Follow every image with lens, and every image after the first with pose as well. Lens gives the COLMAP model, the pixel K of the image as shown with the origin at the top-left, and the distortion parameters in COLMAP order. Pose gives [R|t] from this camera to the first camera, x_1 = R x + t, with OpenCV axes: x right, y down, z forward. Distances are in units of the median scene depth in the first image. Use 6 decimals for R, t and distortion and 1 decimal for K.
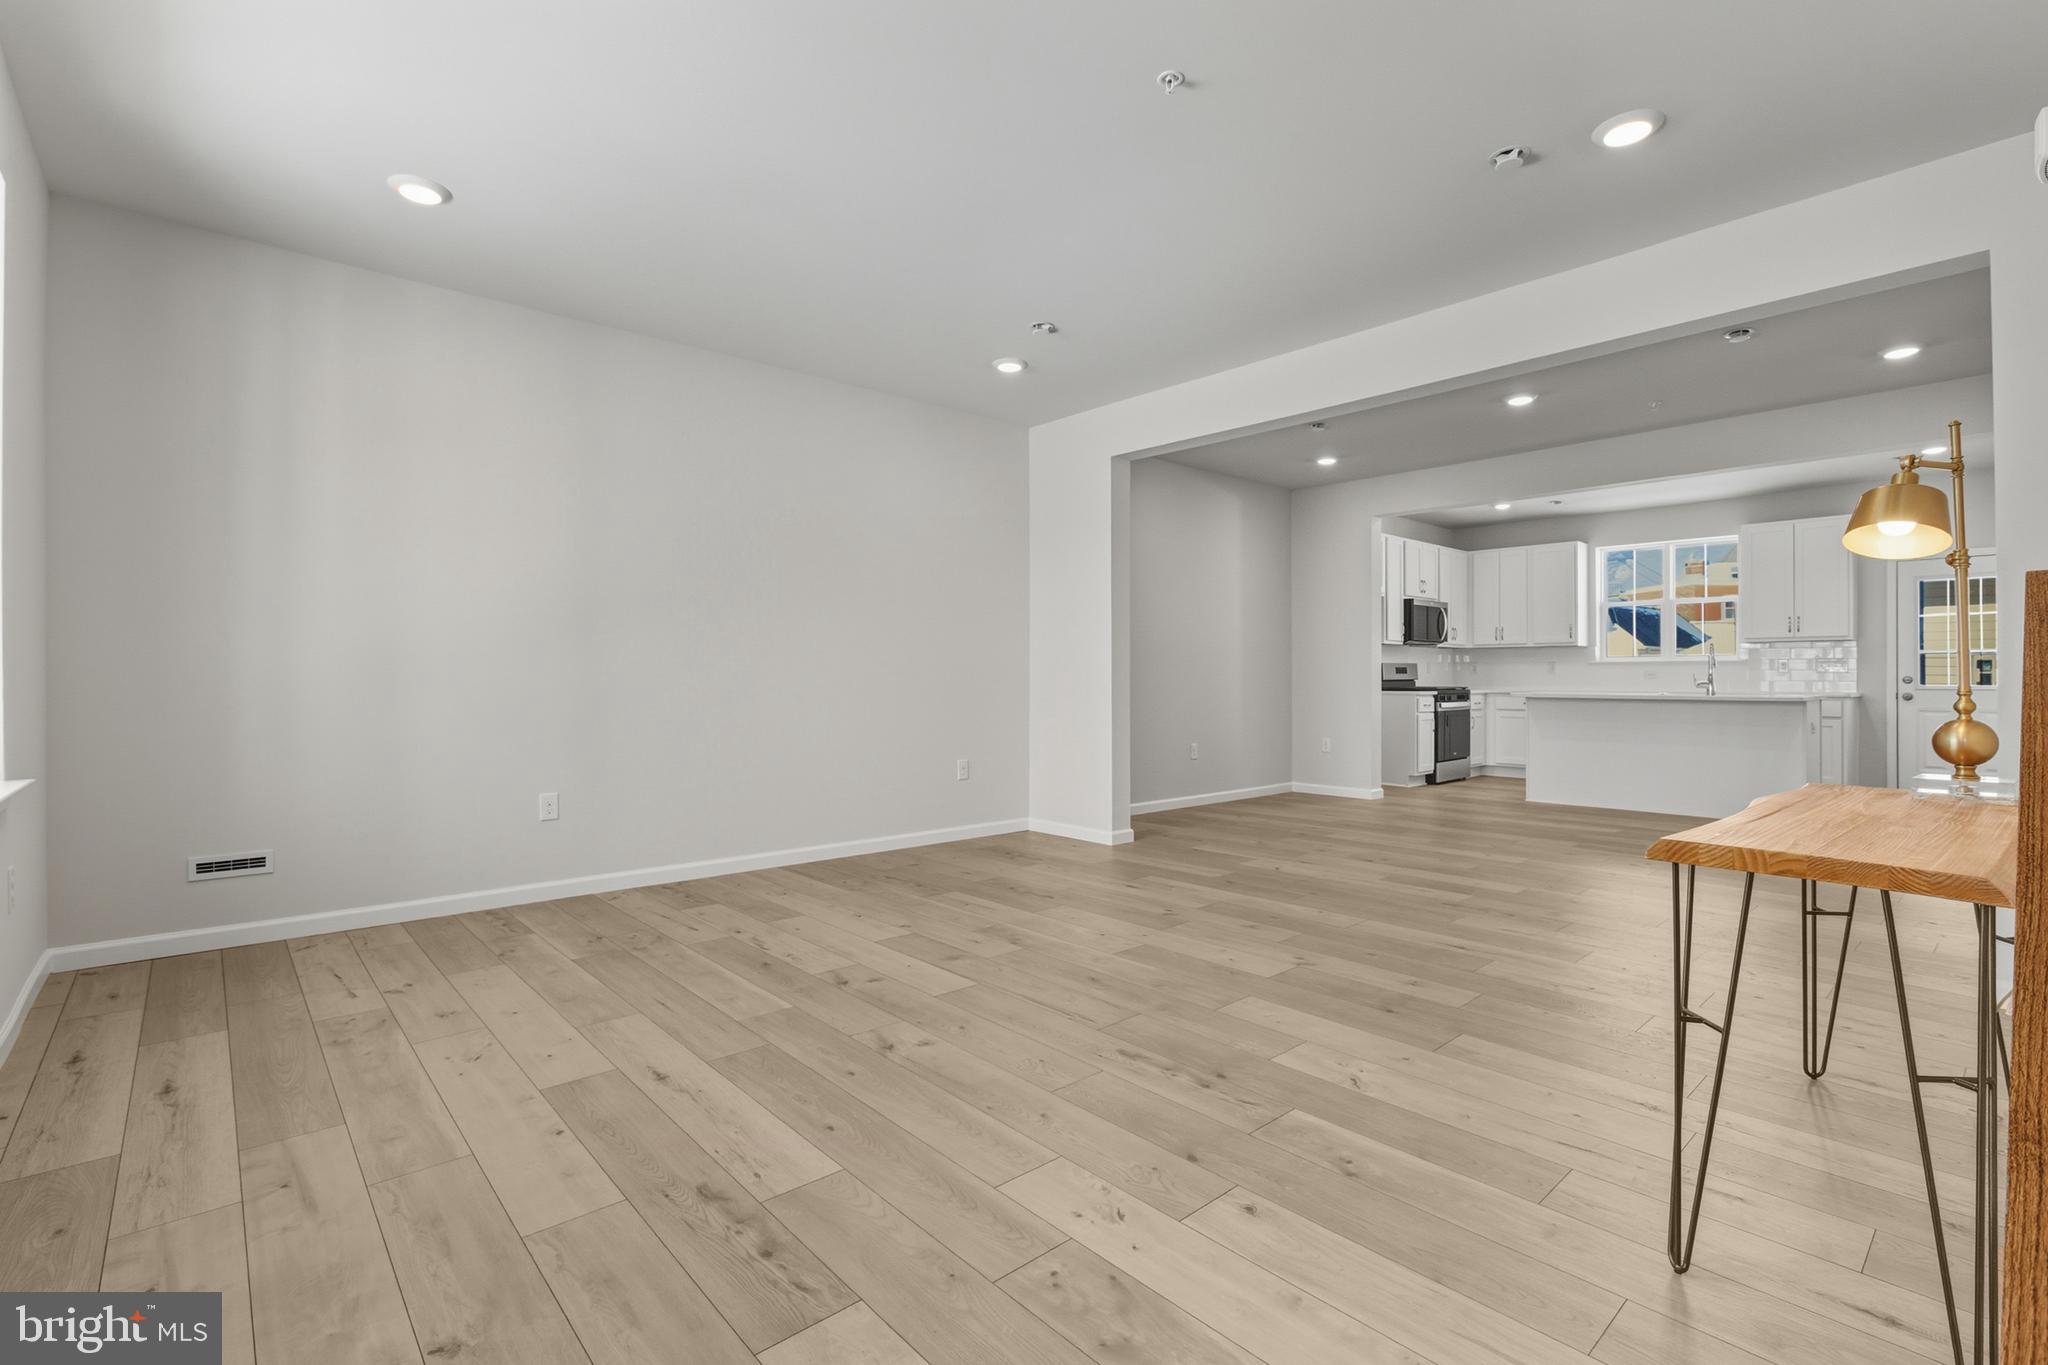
lens RADIAL K [[931.6, 0, 1026.0], [0, 931.6, 671.7], [0, 0, 1]] dist [-0.013977, 0.008012]
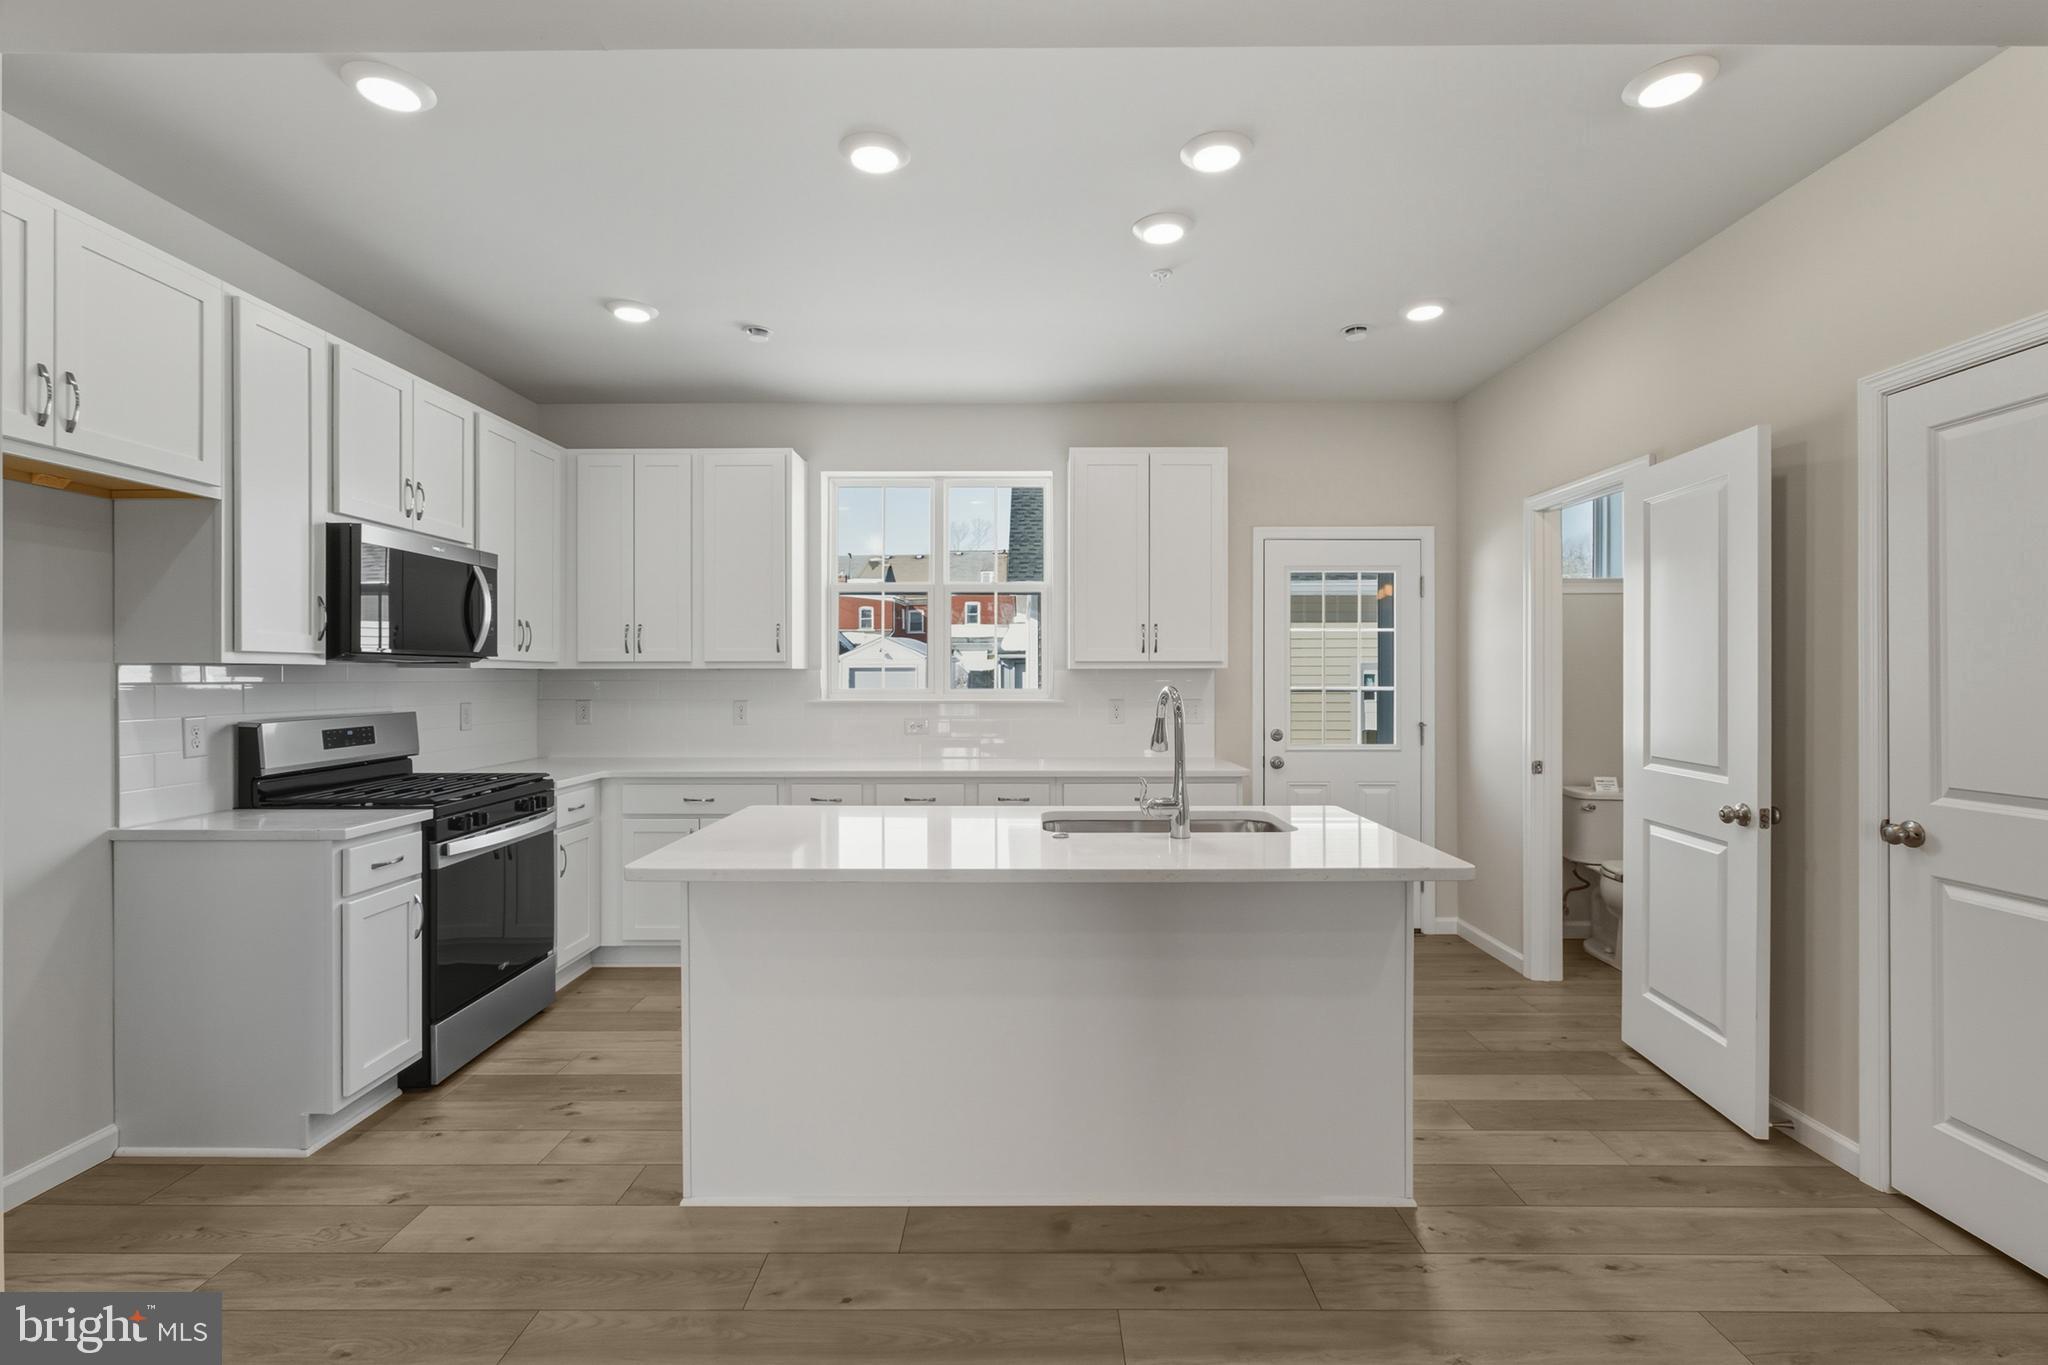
lens RADIAL K [[920.7, 0, 1026.4], [0, 920.7, 677.5], [0, 0, 1]] dist [-0.013471, 0.006481]
pose [[0.668904, -0.003083, 0.743342, 0.879387], [-0.002921, 0.999973, 0.006776, -0.073725], [-0.743343, -0.006704, 0.668877, 1.611082]]
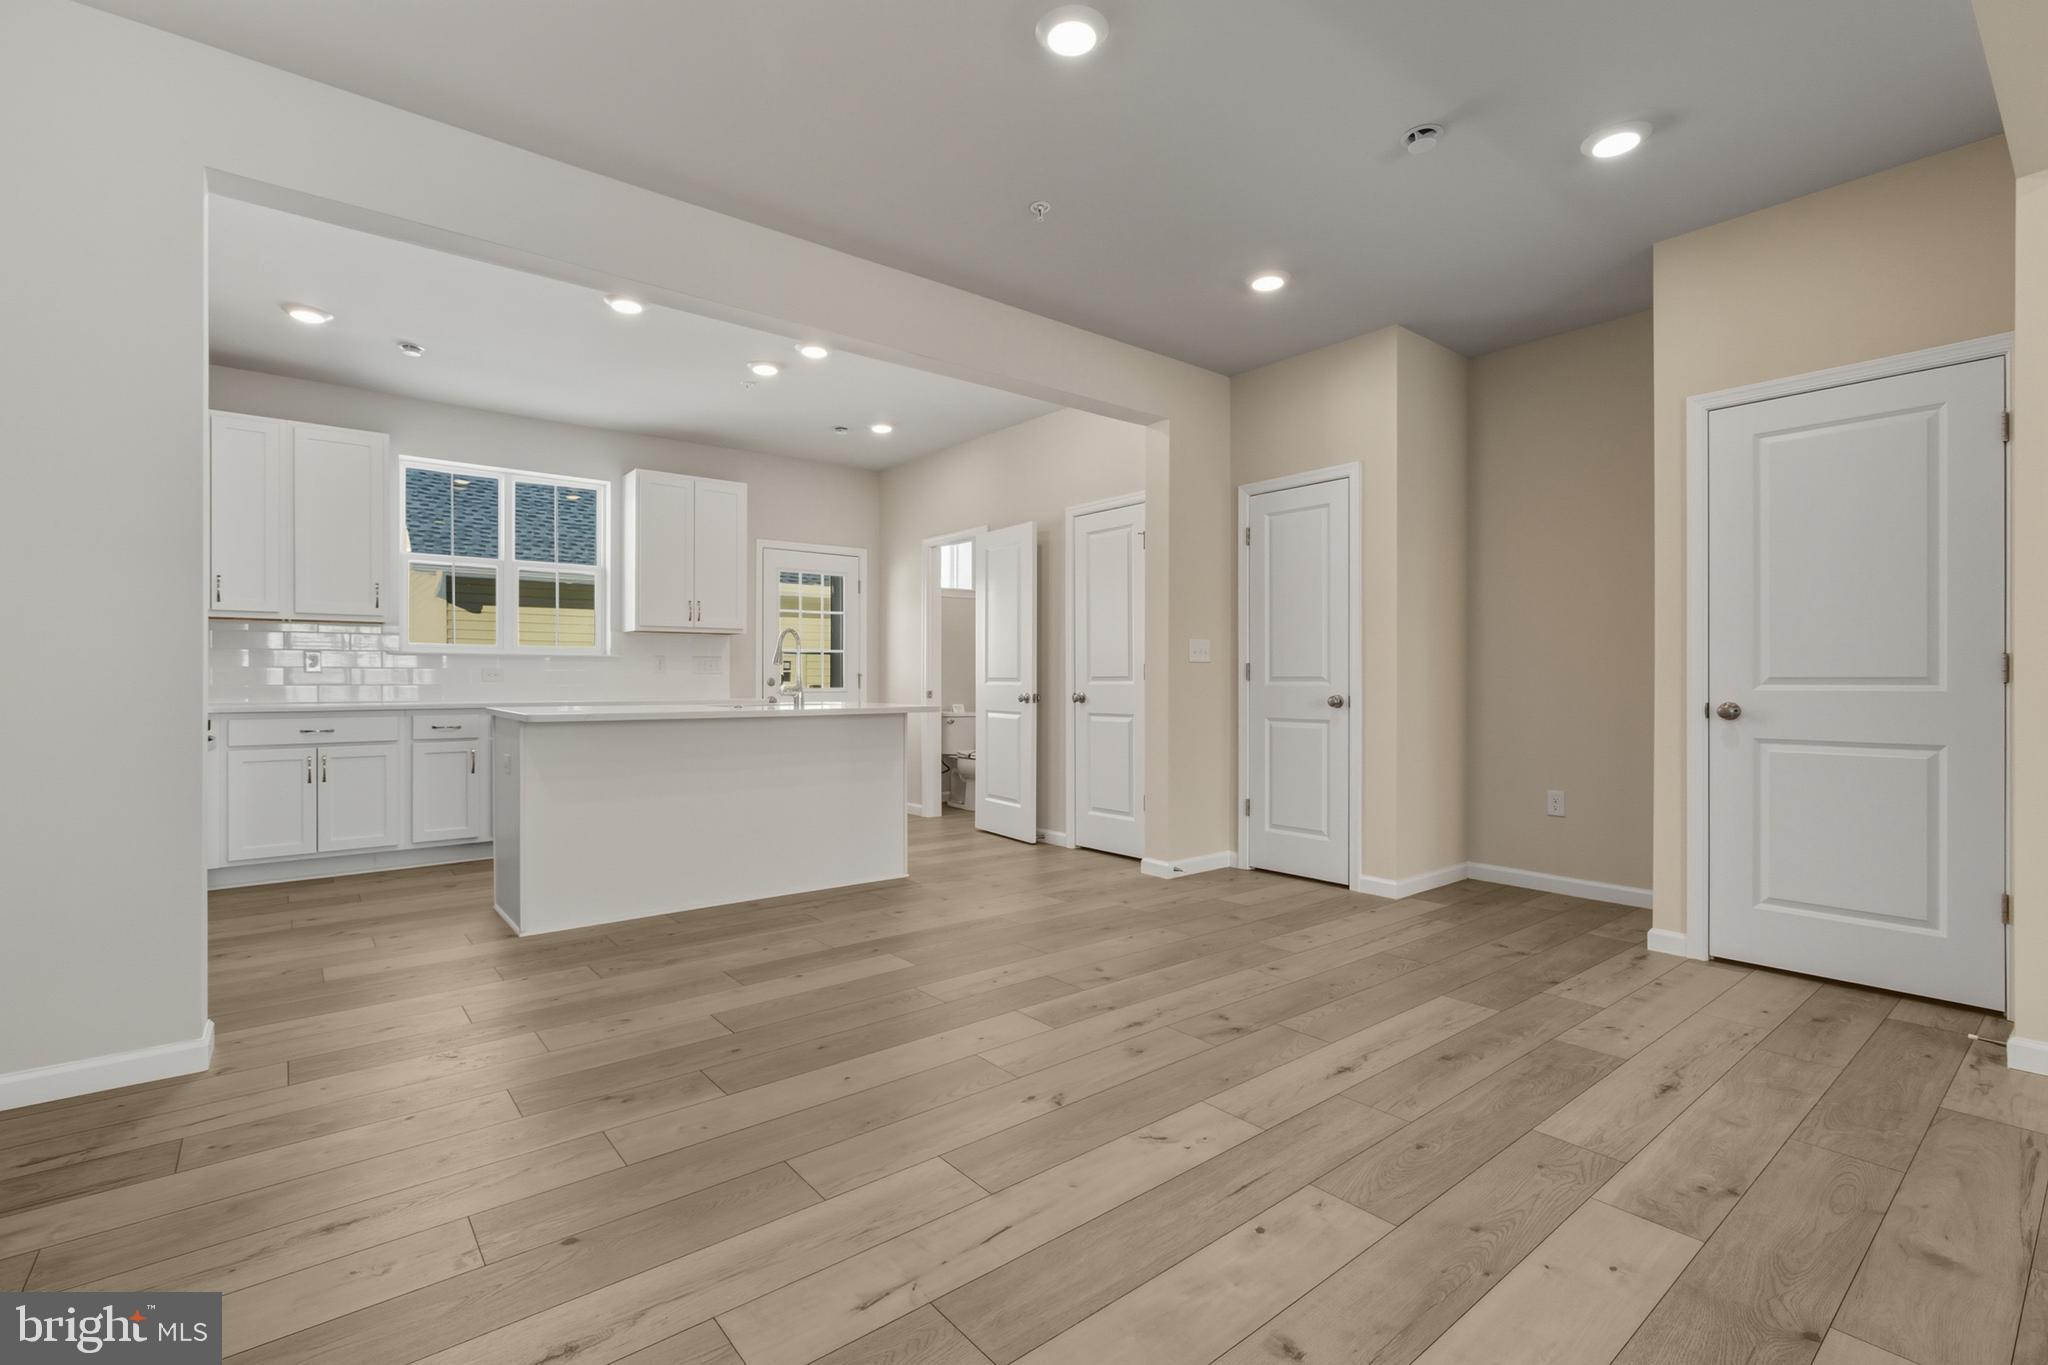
lens RADIAL K [[920.7, 0, 1026.4], [0, 920.7, 677.5], [0, 0, 1]] dist [-0.013471, 0.006481]
pose [[0.046191, 0.000773, 0.998932, 0.169366], [-0.007266, 0.999974, -0.000438, 0.006999], [-0.998906, -0.007238, 0.046195, 1.599901]]
